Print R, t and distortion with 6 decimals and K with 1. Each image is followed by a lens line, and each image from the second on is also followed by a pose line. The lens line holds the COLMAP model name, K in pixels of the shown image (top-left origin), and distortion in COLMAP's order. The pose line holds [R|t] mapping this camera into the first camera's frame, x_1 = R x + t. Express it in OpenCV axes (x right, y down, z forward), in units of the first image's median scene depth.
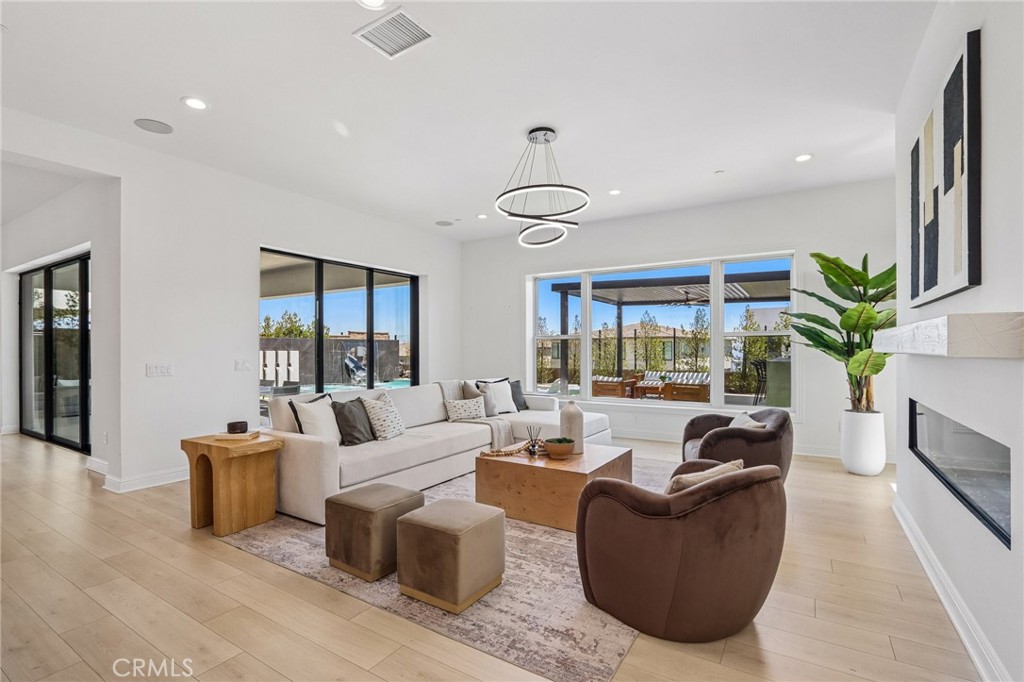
lens RADIAL K [[476.4, 0, 509.9], [0, 476.4, 347.5], [0, 0, 1]] dist [-0.015389, 0.000289]
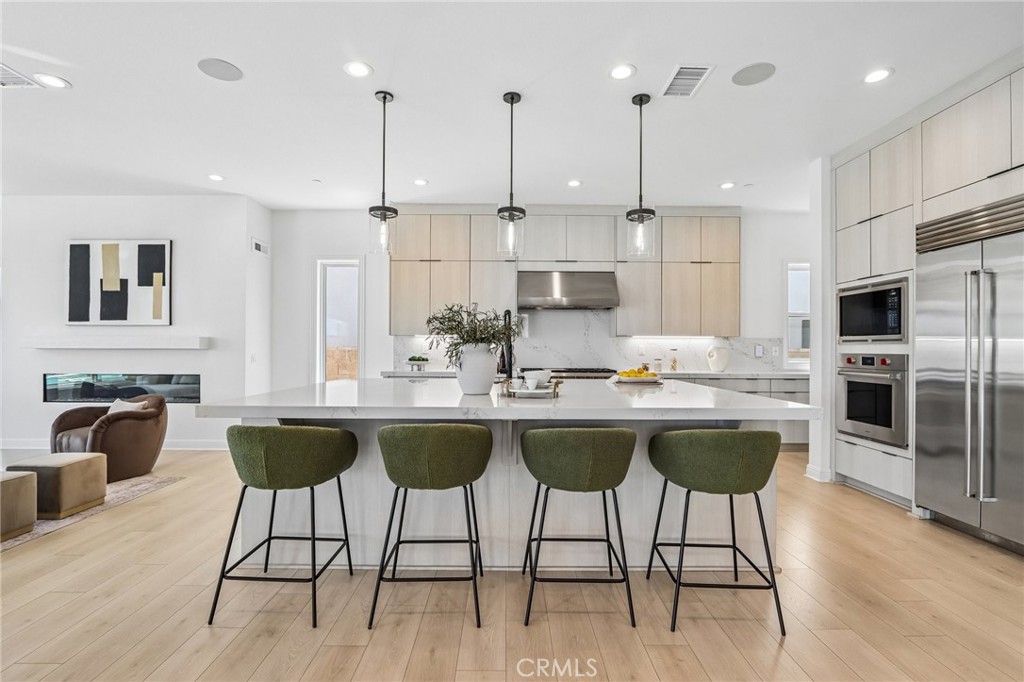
lens RADIAL K [[476.4, 0, 509.2], [0, 476.4, 347.3], [0, 0, 1]] dist [-0.015389, 0.000289]
pose [[-0.535530, -0.002981, 0.844511, -0.926125], [-0.001632, 0.999996, 0.002495, 0.002059], [-0.844515, -0.000042, -0.535533, 0.274325]]
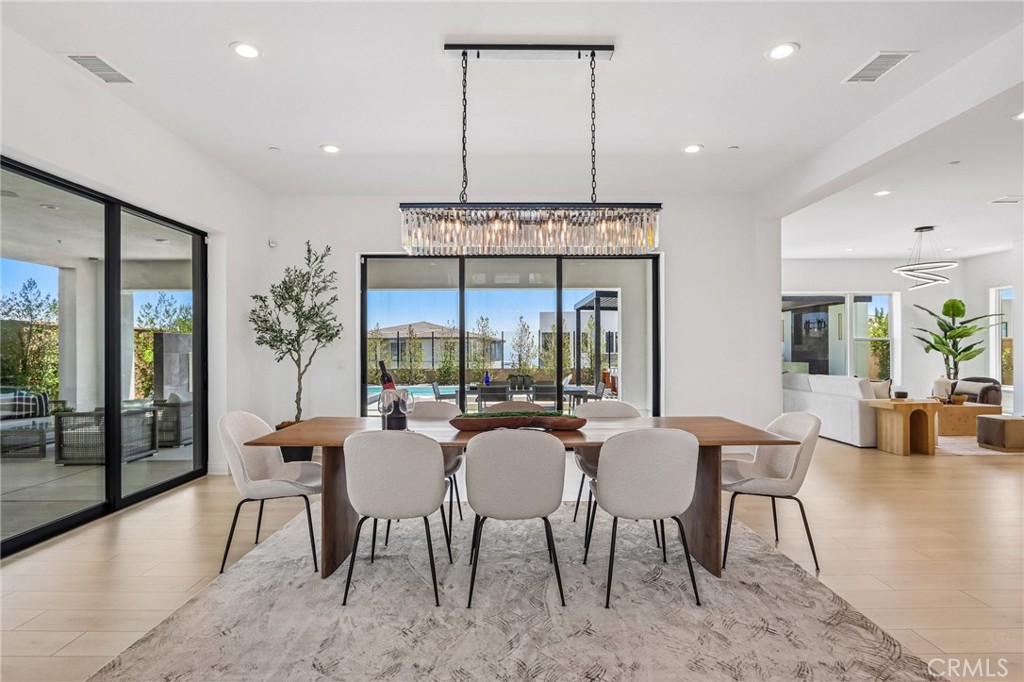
lens RADIAL K [[548.3, 0, 516.3], [0, 548.3, 346.1], [0, 0, 1]] dist [-0.005363, 0.005088]
pose [[0.834655, 0.001472, 0.550771, -1.657612], [0.001545, 0.999986, -0.005015, 0.004674], [-0.550771, 0.005037, 0.834641, 0.110055]]
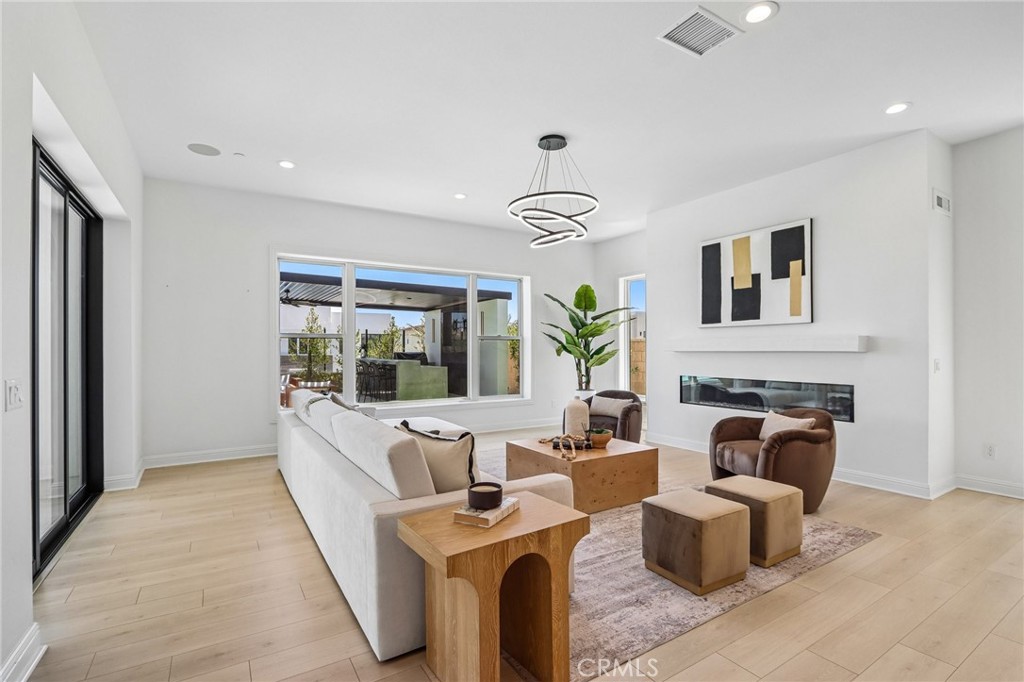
lens RADIAL K [[476.4, 0, 510.3], [0, 476.4, 343.0], [0, 0, 1]] dist [-0.015389, 0.000289]
pose [[0.435335, 0.011446, 0.900196, -0.651753], [0.003278, 0.999892, -0.014299, 0.004111], [-0.900263, 0.009176, 0.435250, 0.462316]]
